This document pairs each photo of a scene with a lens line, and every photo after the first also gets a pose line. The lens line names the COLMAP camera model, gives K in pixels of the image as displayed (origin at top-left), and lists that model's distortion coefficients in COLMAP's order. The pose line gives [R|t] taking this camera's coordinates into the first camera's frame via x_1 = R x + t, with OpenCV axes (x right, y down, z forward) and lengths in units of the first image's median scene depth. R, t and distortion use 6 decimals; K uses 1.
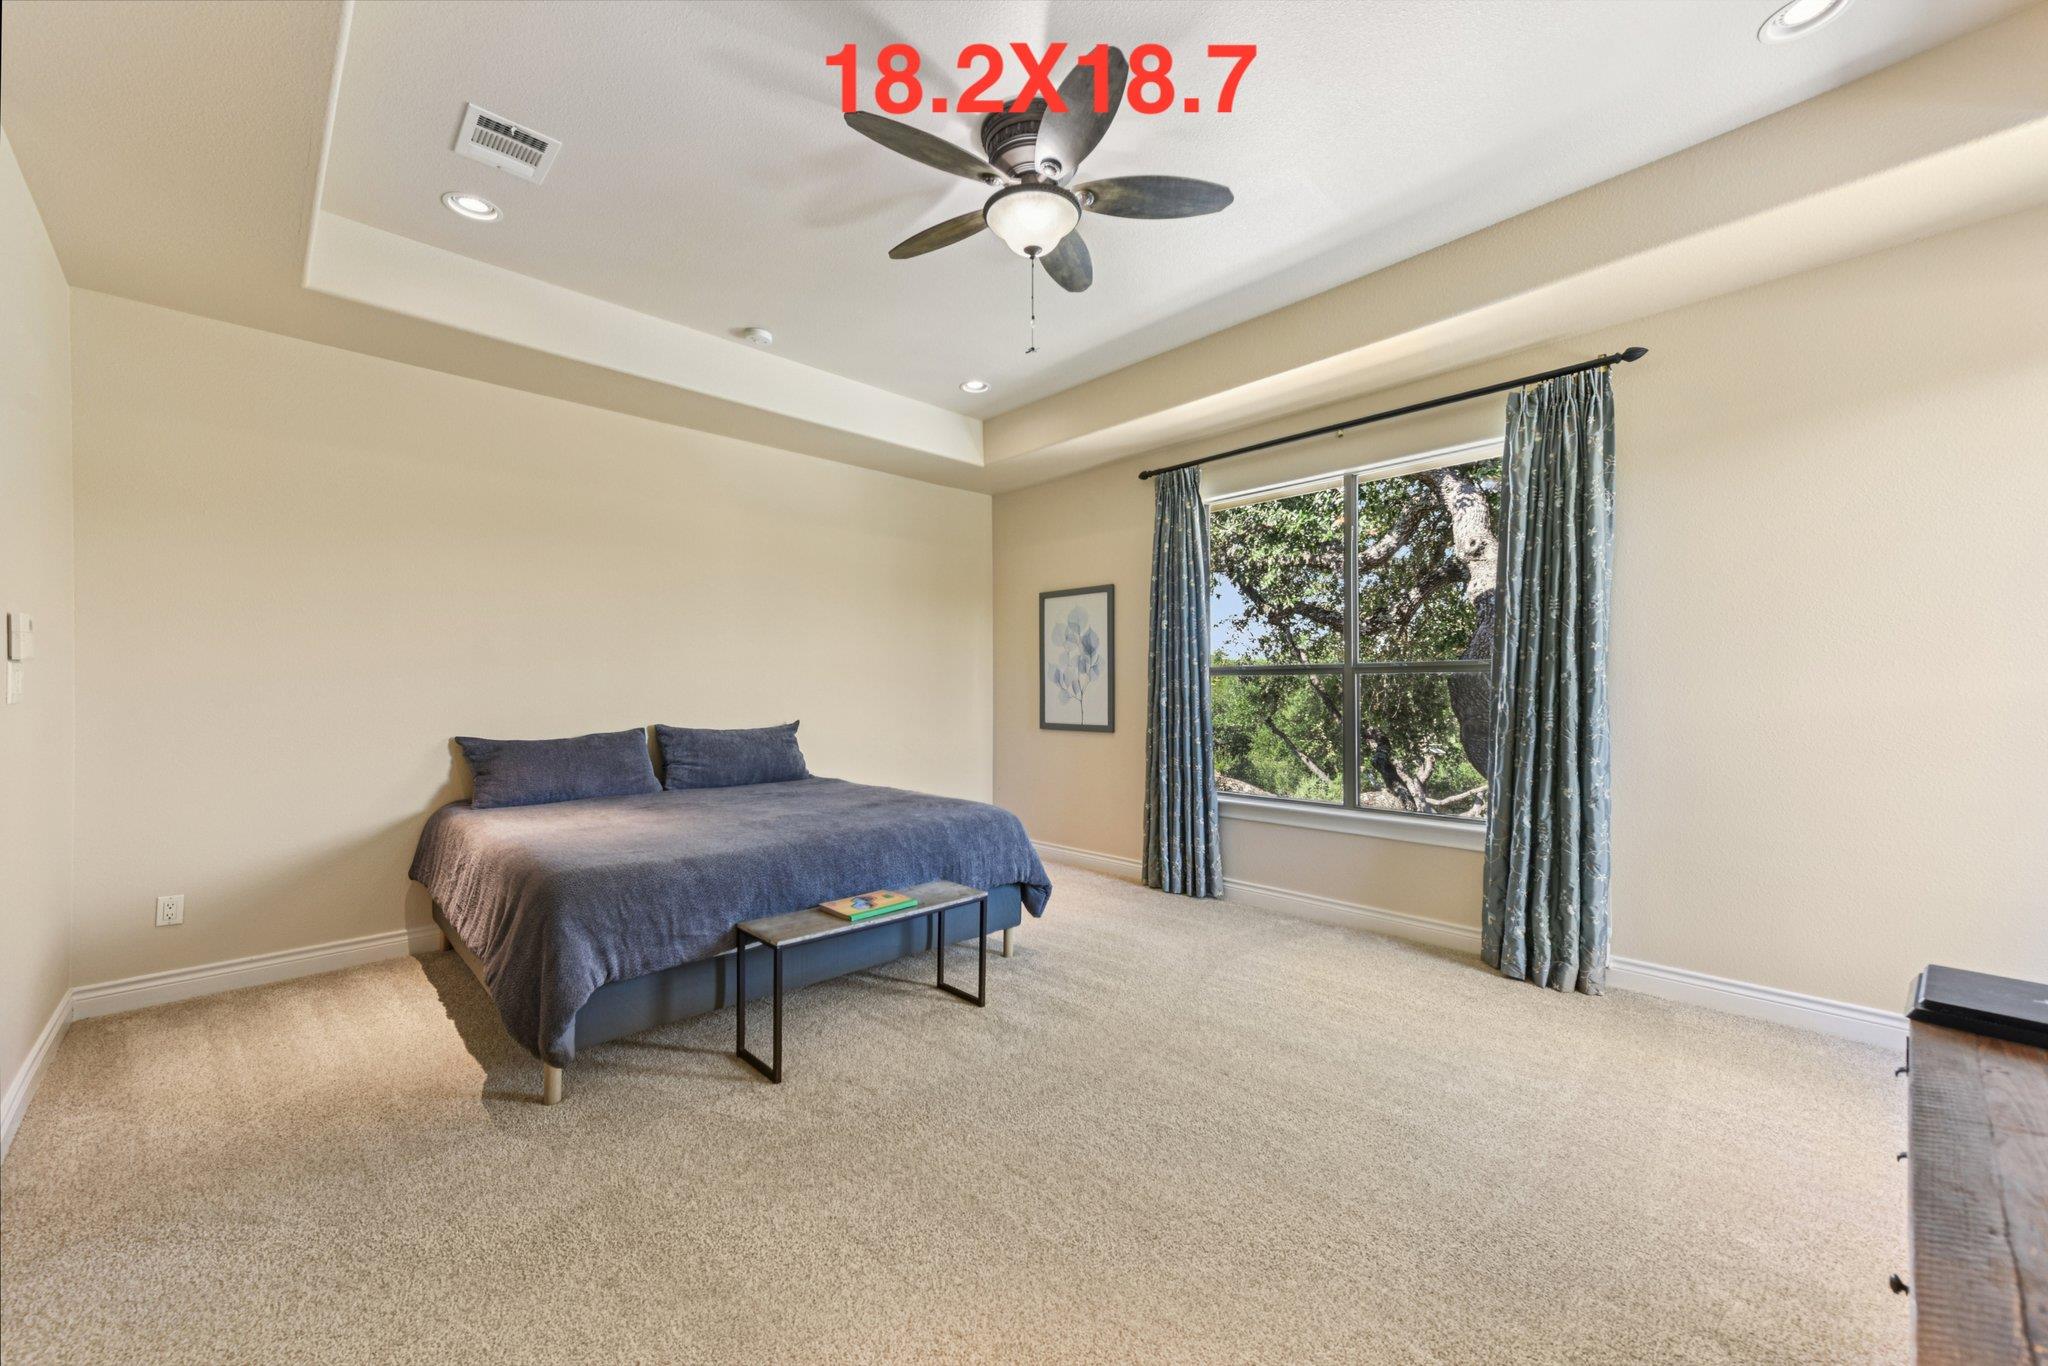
lens RADIAL K [[802.6, 0, 1016.7], [0, 802.6, 687.5], [0, 0, 1]] dist [0.025905, -0.000161]
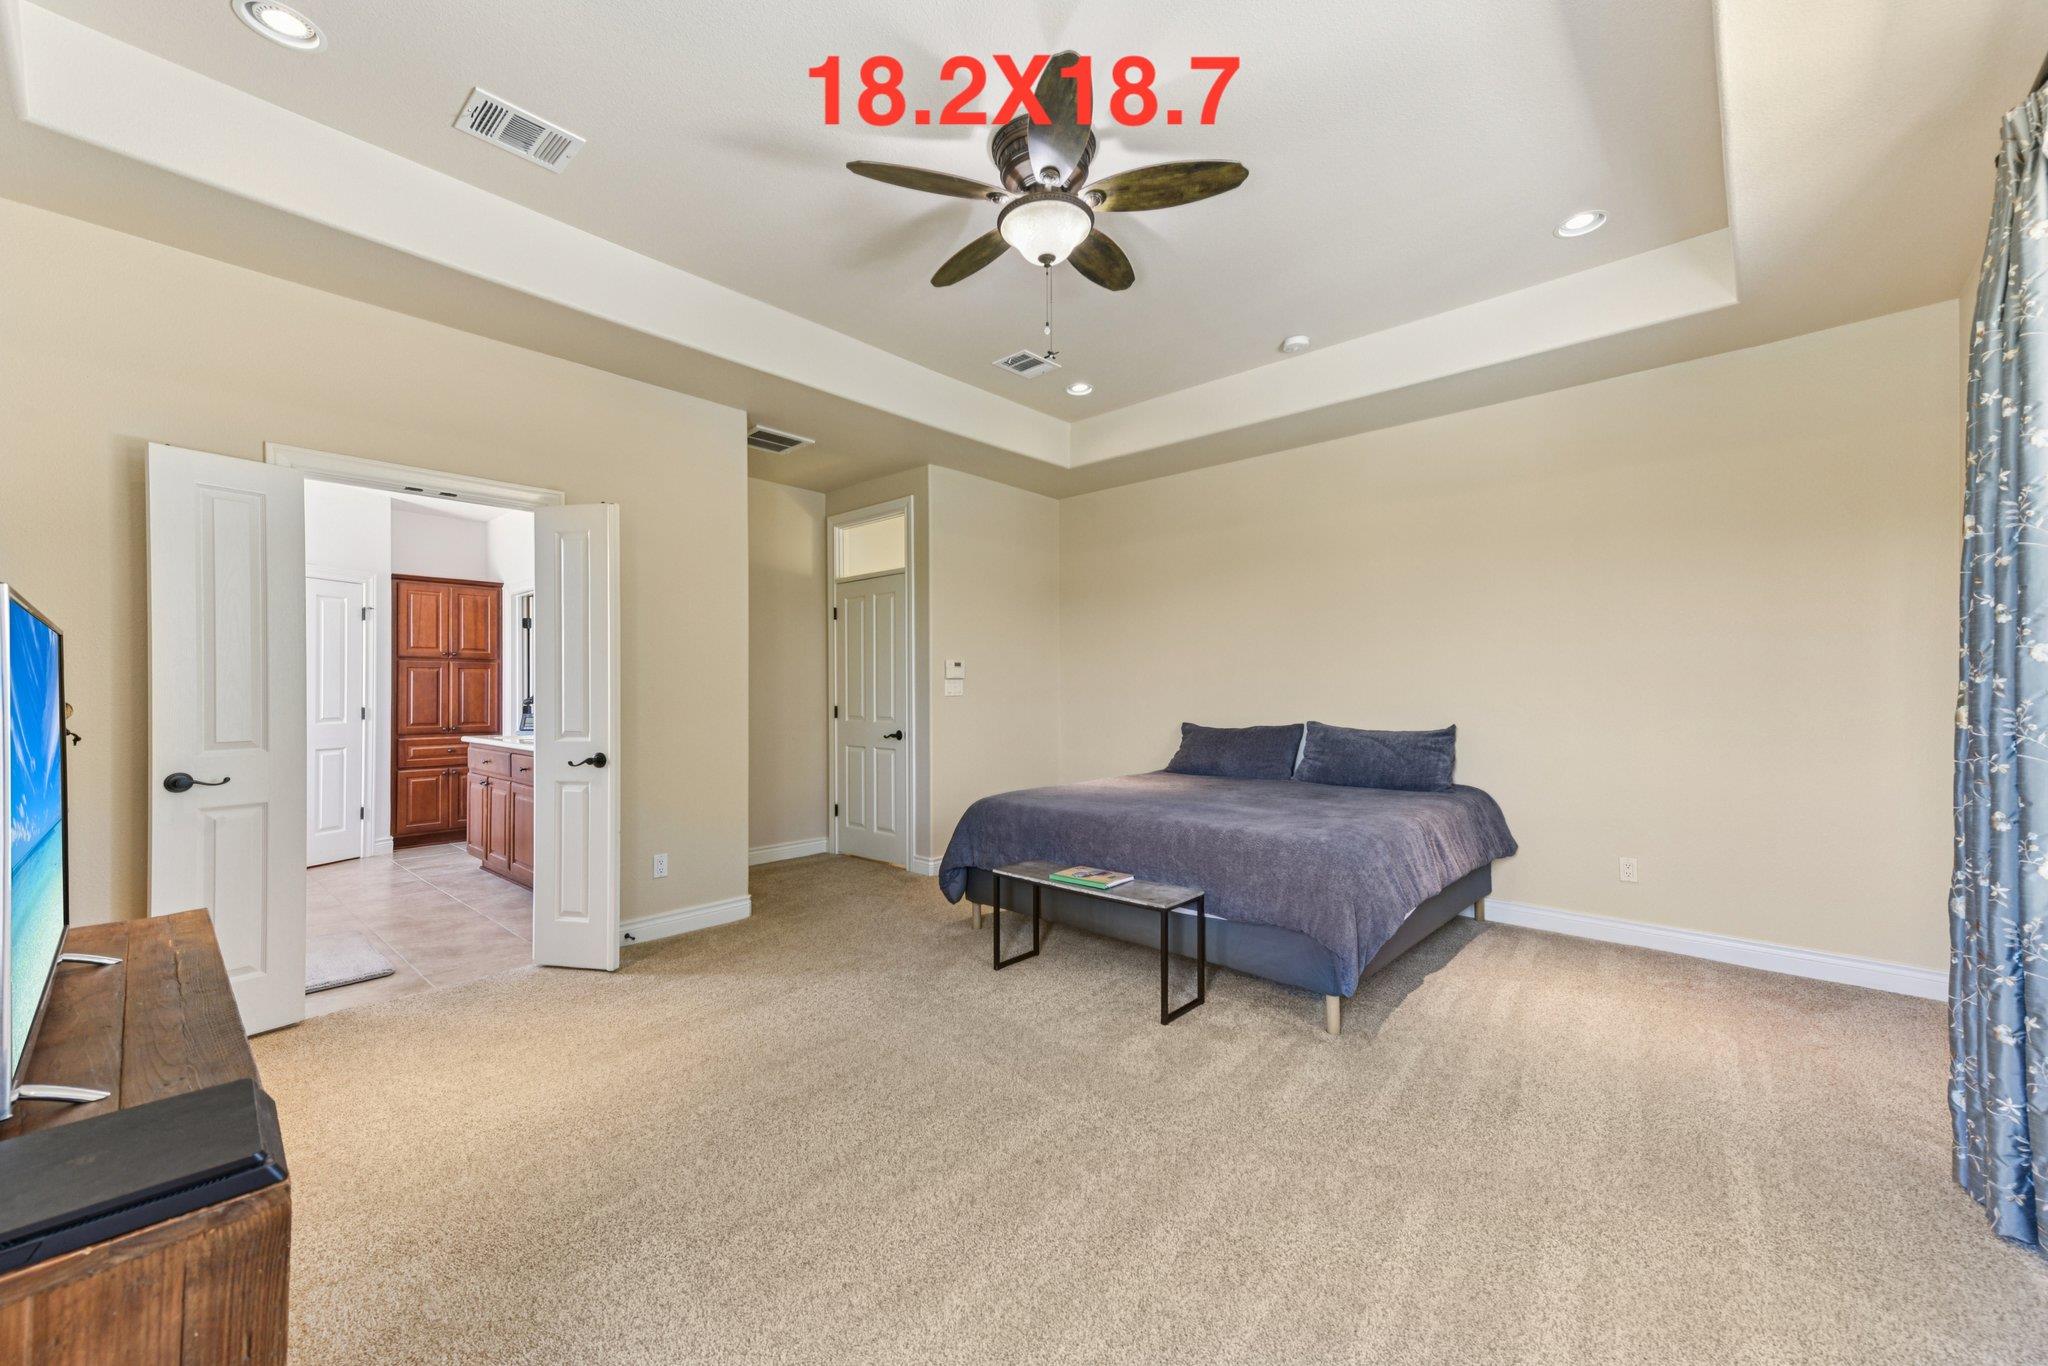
lens RADIAL K [[802.6, 0, 1016.7], [0, 802.6, 688.5], [0, 0, 1]] dist [0.025905, -0.000161]
pose [[0.066974, 0.003518, -0.997748, 0.722488], [0.002894, 0.999989, 0.003720, -0.003408], [0.997750, -0.003137, 0.066964, 0.617680]]
